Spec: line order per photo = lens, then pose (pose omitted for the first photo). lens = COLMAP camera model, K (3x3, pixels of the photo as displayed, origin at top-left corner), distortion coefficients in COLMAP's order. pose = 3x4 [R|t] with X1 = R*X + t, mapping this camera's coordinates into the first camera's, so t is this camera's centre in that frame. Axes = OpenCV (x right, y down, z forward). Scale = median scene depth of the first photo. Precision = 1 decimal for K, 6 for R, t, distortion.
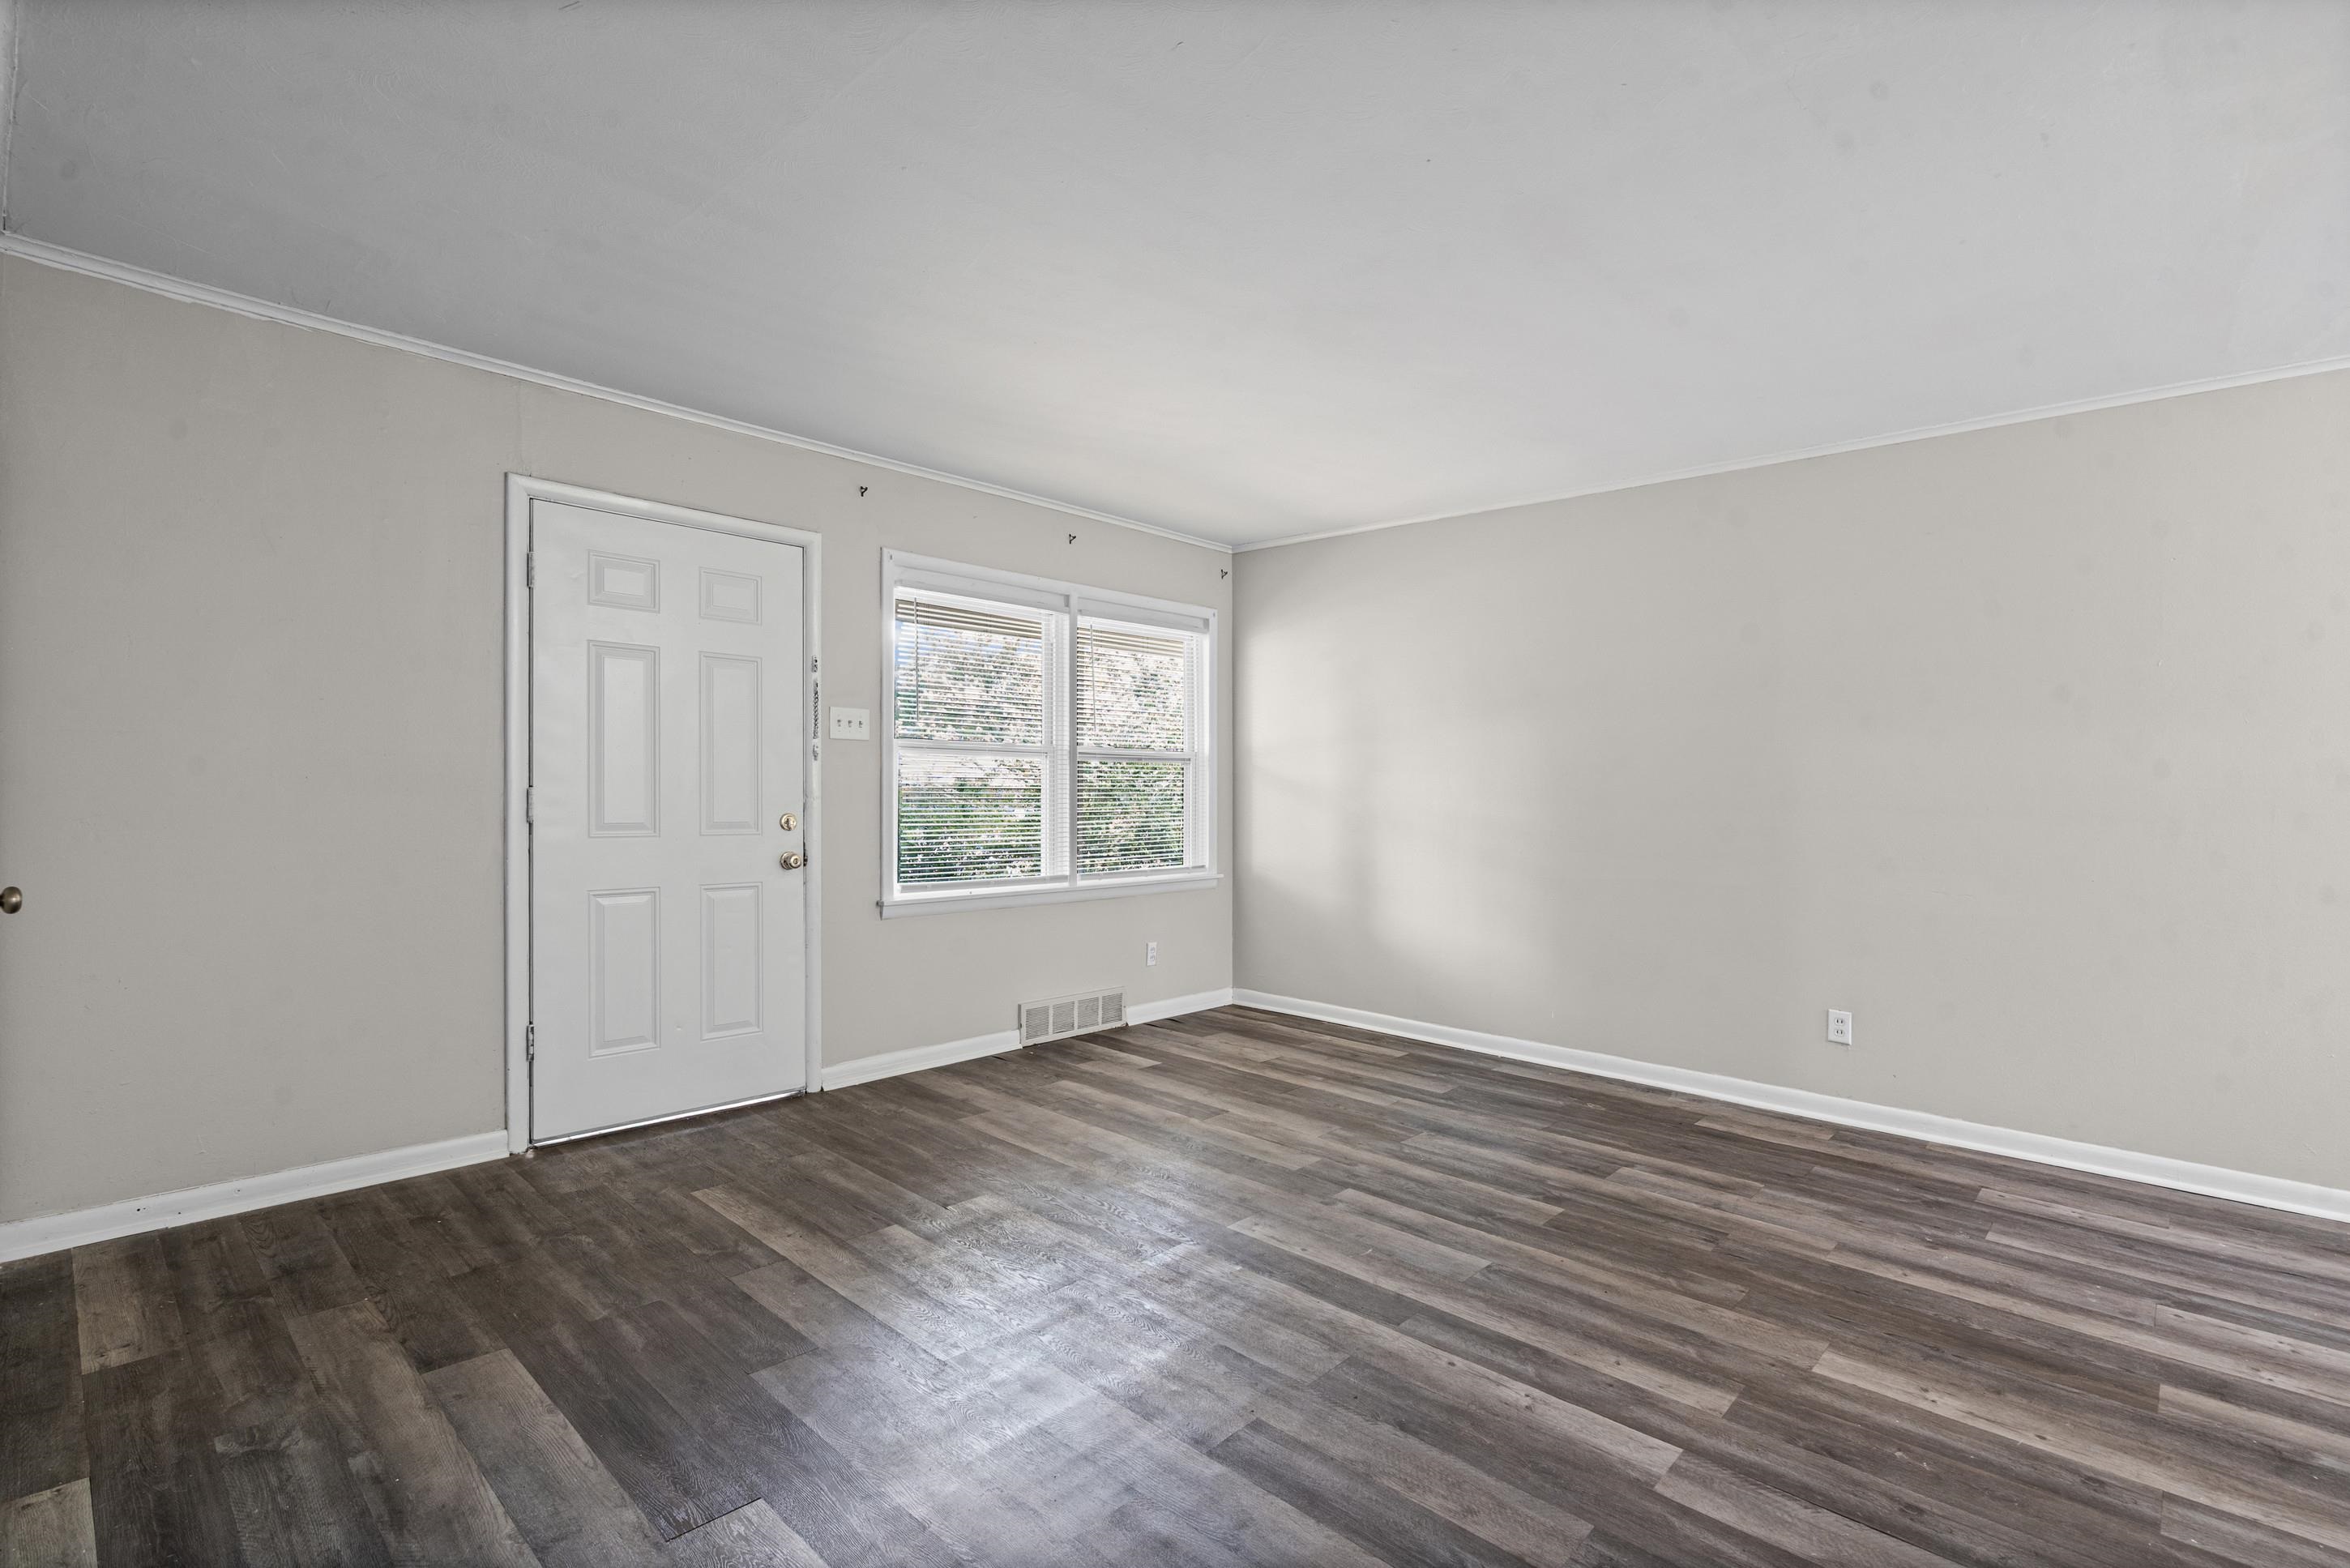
lens RADIAL K [[1075.2, 0, 1169.9], [0, 1075.2, 782.6], [0, 0, 1]] dist [-0.011899, 0.002169]
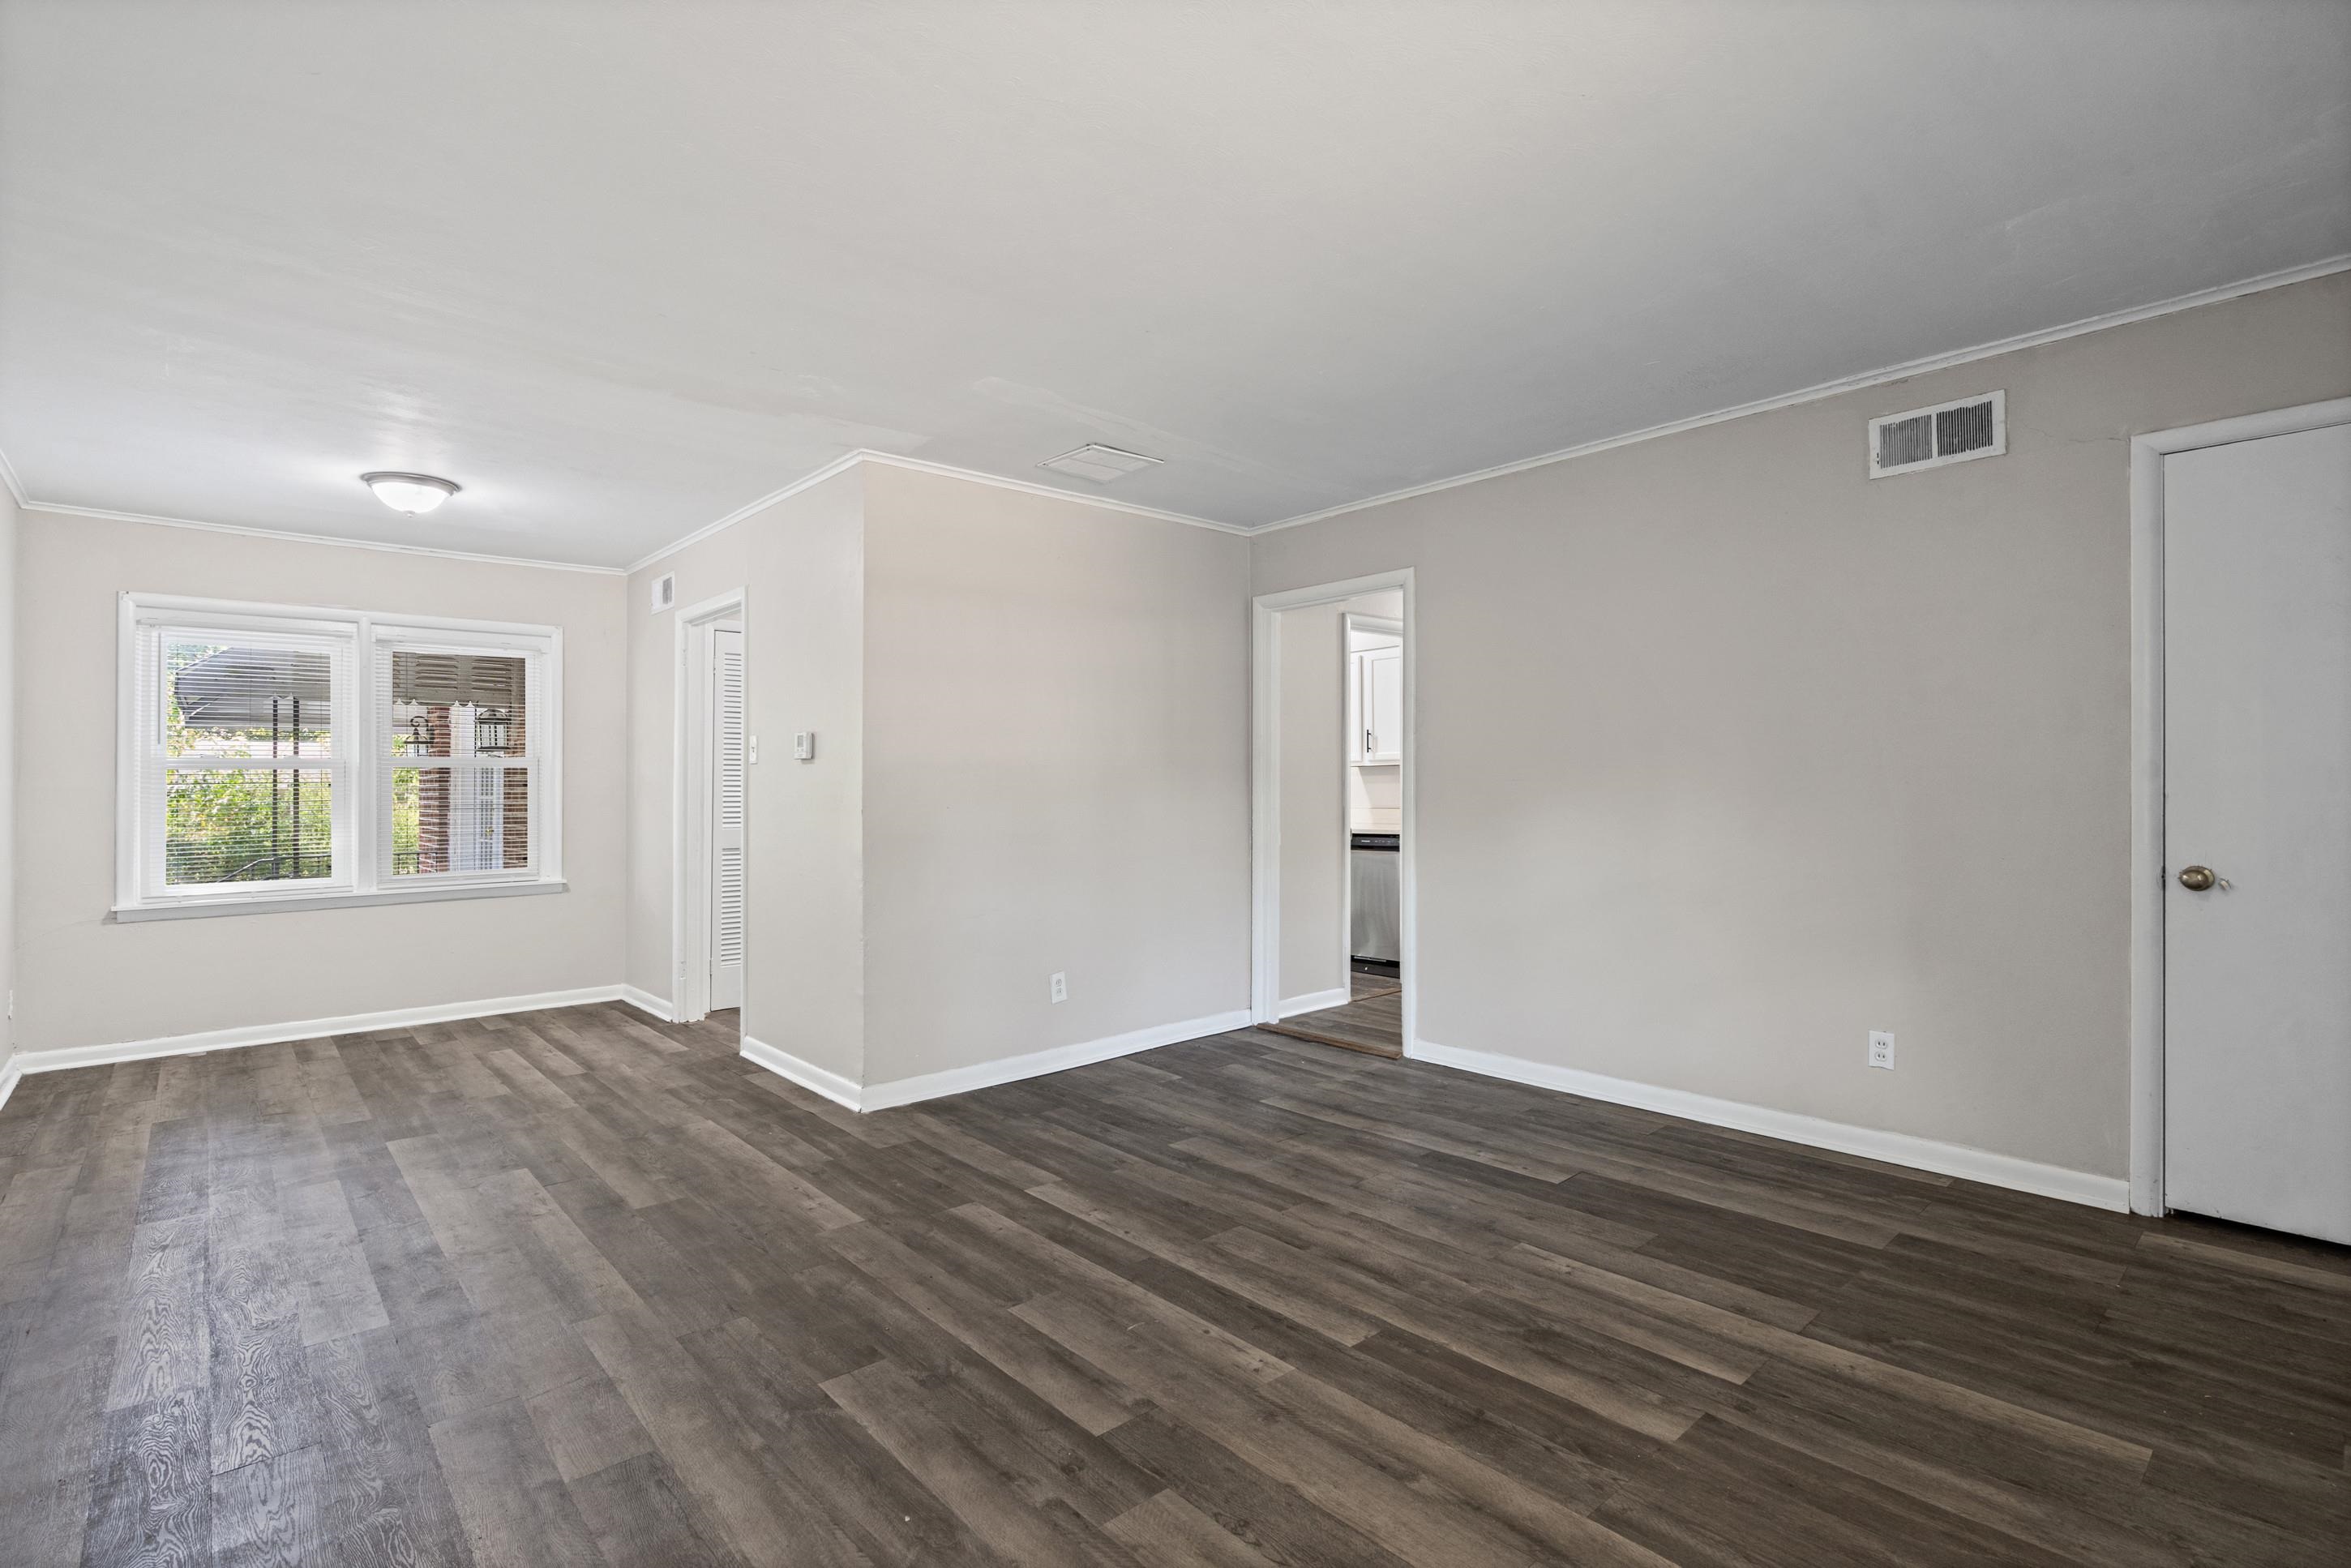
lens RADIAL K [[1075.7, 0, 1165.3], [0, 1075.7, 789.0], [0, 0, 1]] dist [-0.011899, 0.002169]
pose [[-0.996390, -0.008207, 0.084500, 0.097456], [-0.008079, 0.999966, 0.001854, -0.002465], [-0.084512, 0.001164, -0.996422, 2.049442]]
